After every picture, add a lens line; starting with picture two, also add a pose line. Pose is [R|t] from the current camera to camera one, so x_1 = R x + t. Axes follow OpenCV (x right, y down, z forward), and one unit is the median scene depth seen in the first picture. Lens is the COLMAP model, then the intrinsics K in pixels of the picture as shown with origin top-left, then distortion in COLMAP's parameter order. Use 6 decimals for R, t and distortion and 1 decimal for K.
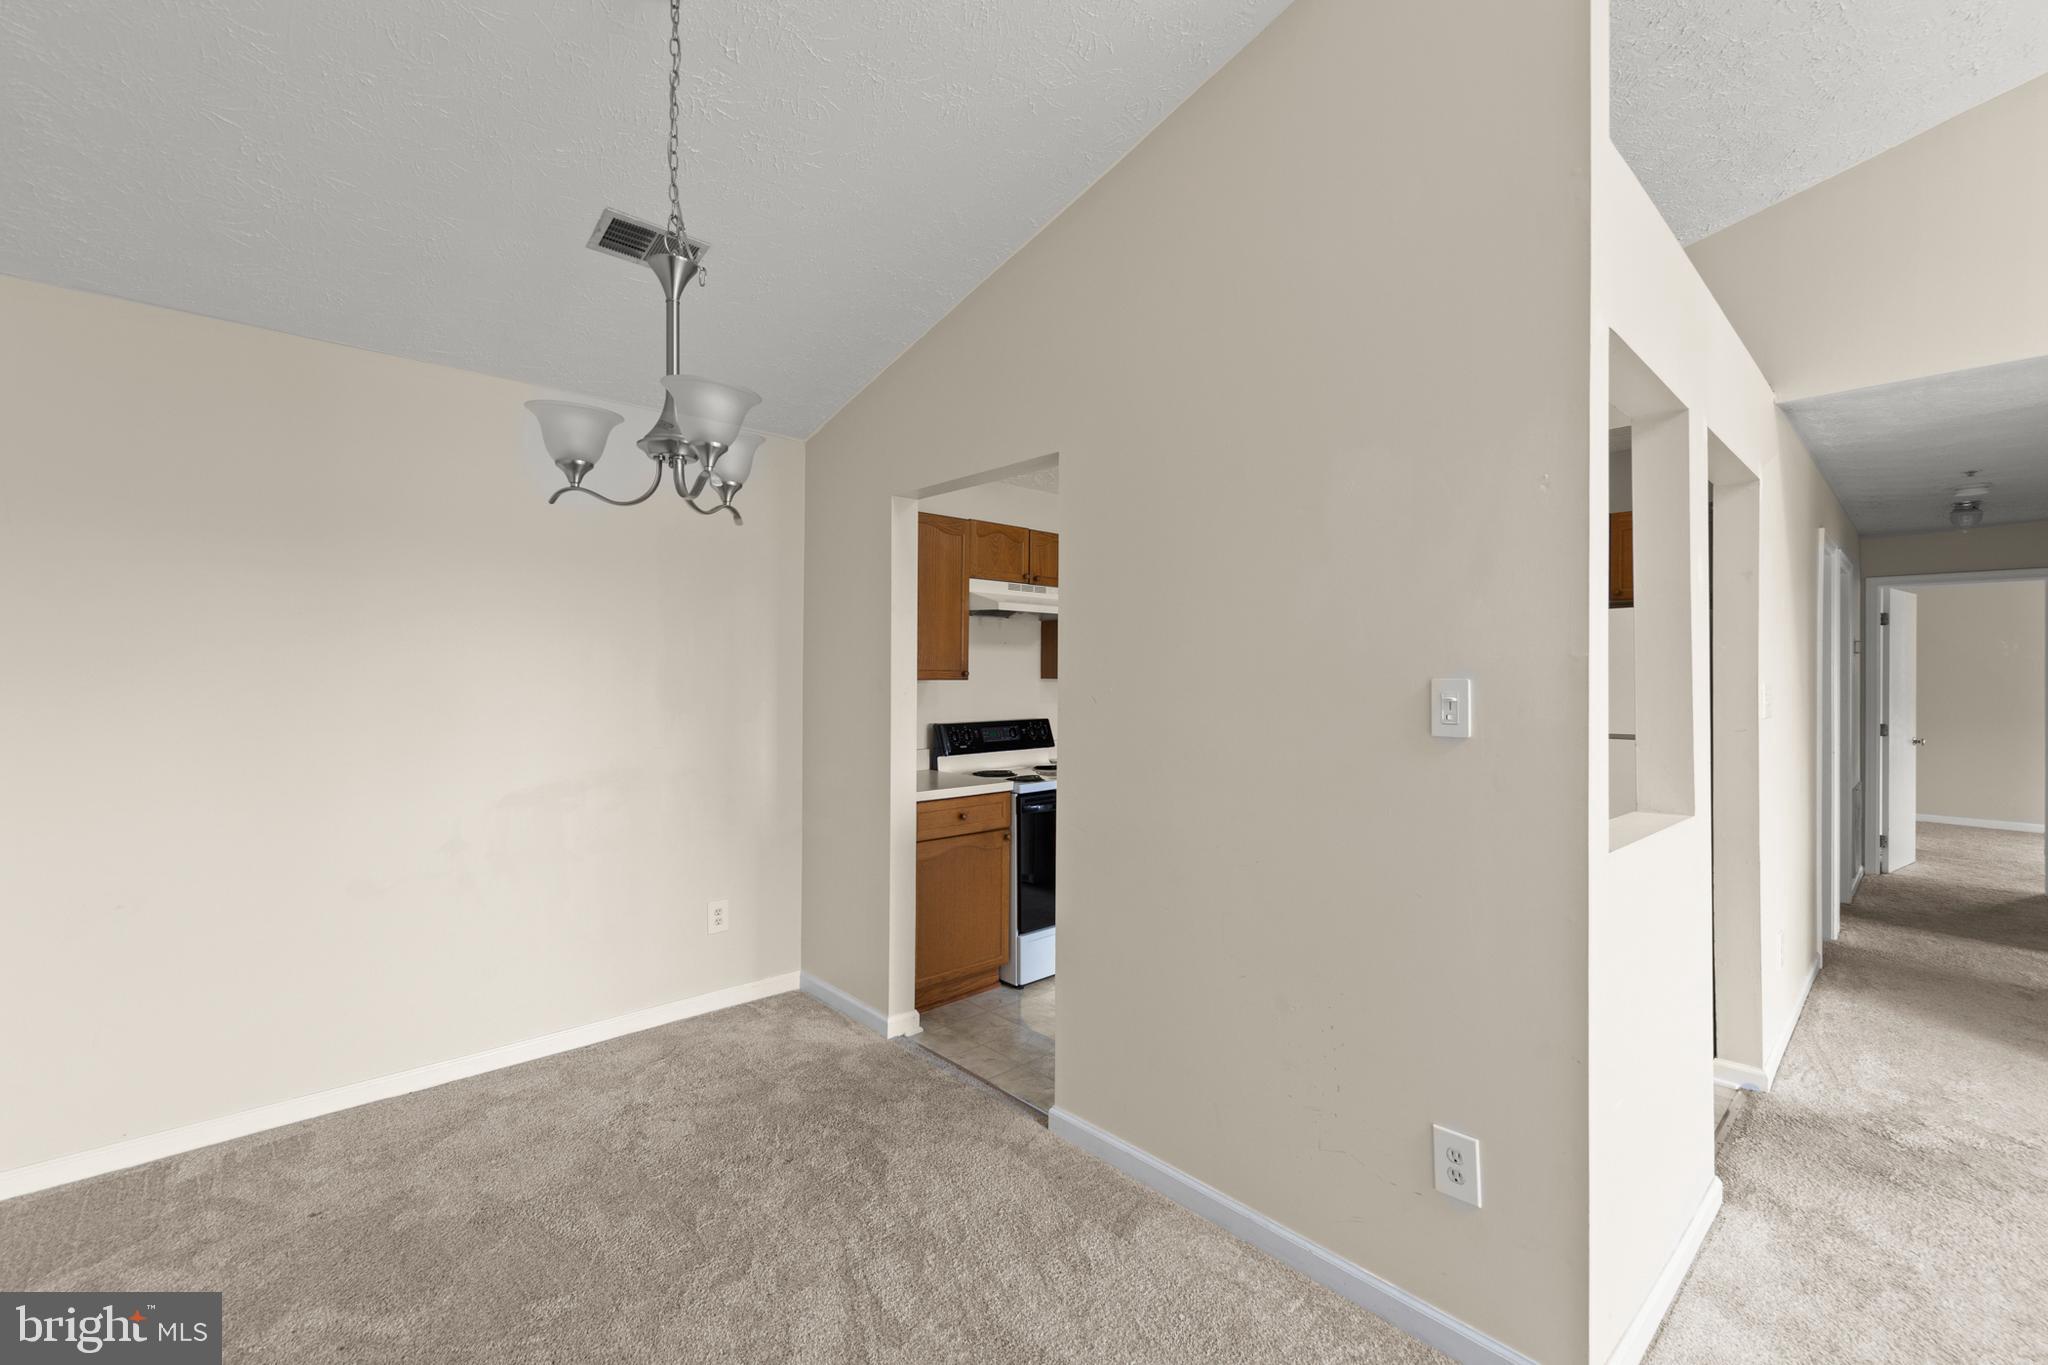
lens RADIAL K [[861.1, 0, 1091.1], [0, 861.1, 667.5], [0, 0, 1]] dist [0.002042, 0.000329]
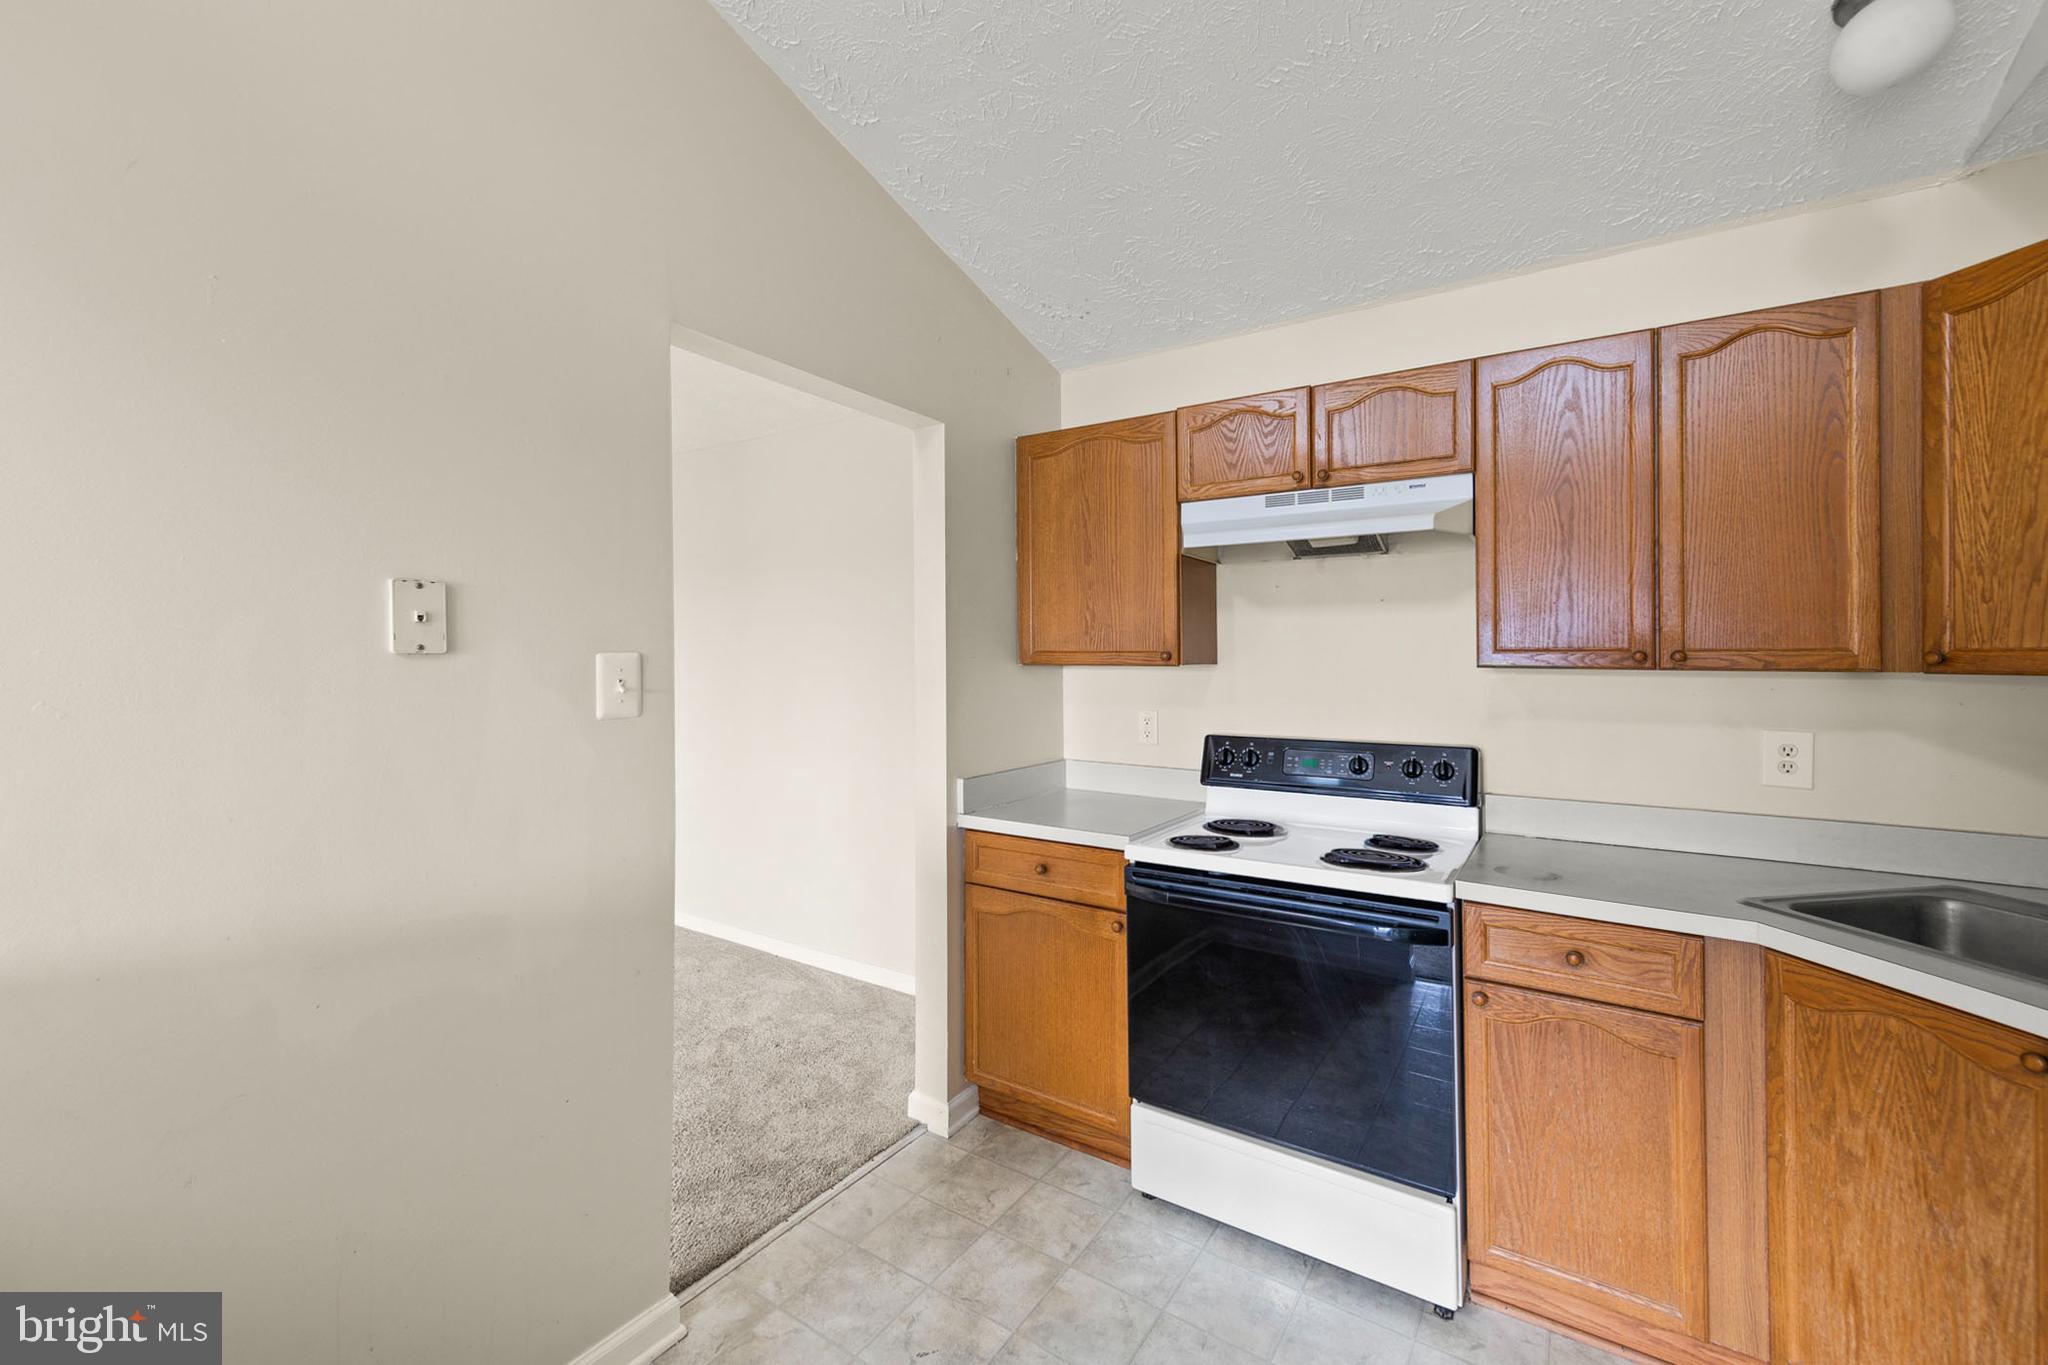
lens RADIAL K [[859.2, 0, 936.2], [0, 859.2, 656.7], [0, 0, 1]] dist [0.010528, -0.000725]
pose [[0.159309, -0.007267, -0.987202, 0.542768], [0.005605, 0.999963, -0.006456, 0.012608], [0.987213, -0.004505, 0.159344, 0.879703]]
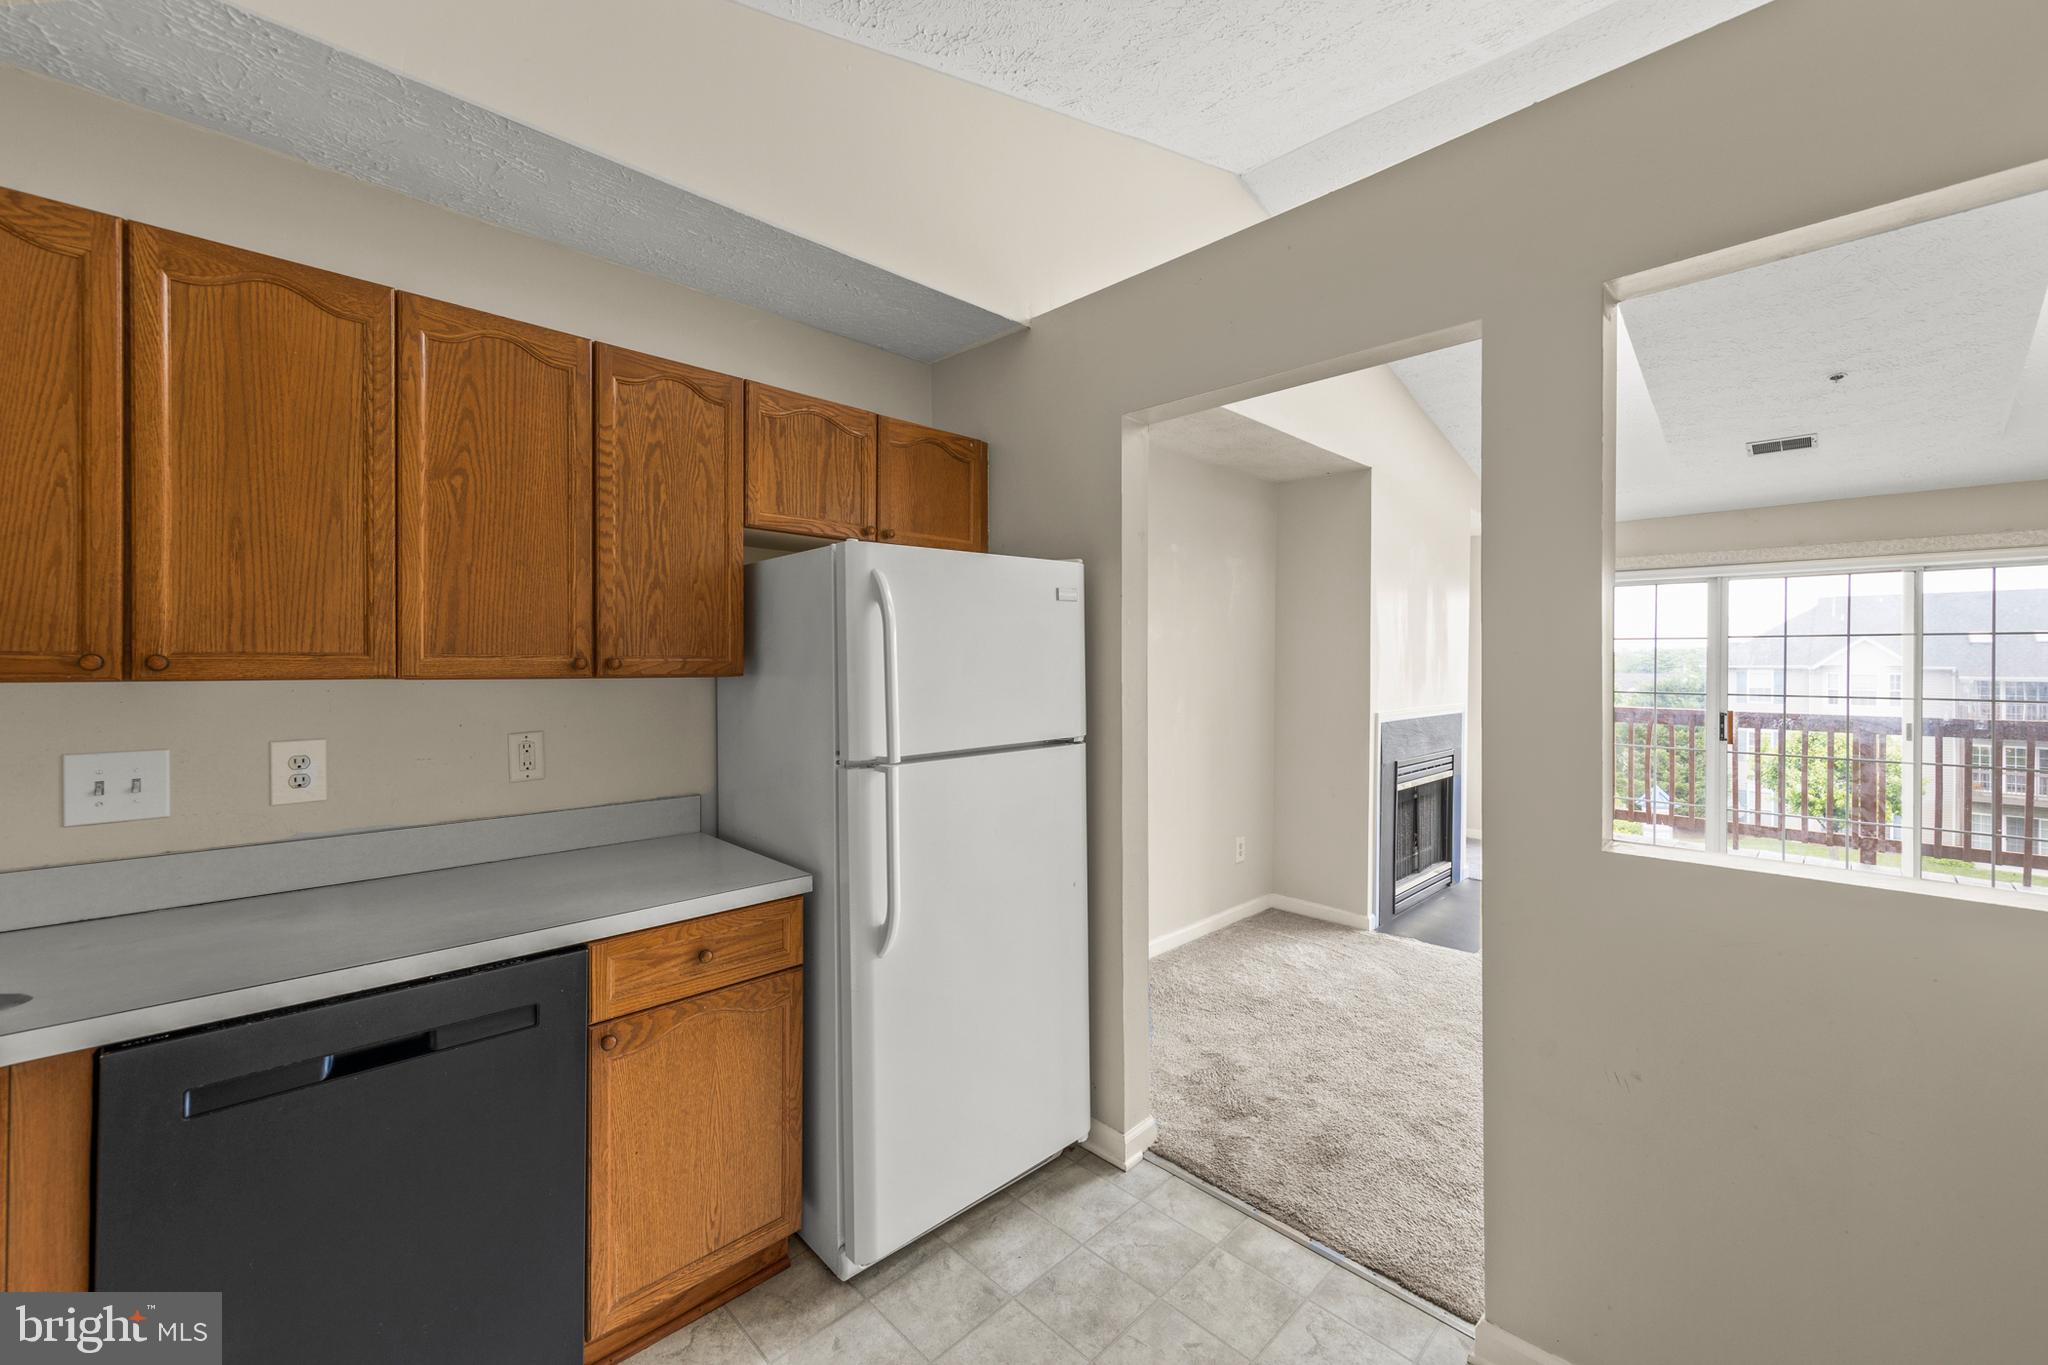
lens RADIAL K [[806.9, 0, 957.4], [0, 806.9, 666.1], [0, 0, 1]] dist [-0.000851, -0.000244]
pose [[0.042735, -0.011419, 0.999021, -0.020337], [-0.007188, 0.999905, 0.011736, 0.009941], [-0.999061, -0.007682, 0.042649, 1.001738]]
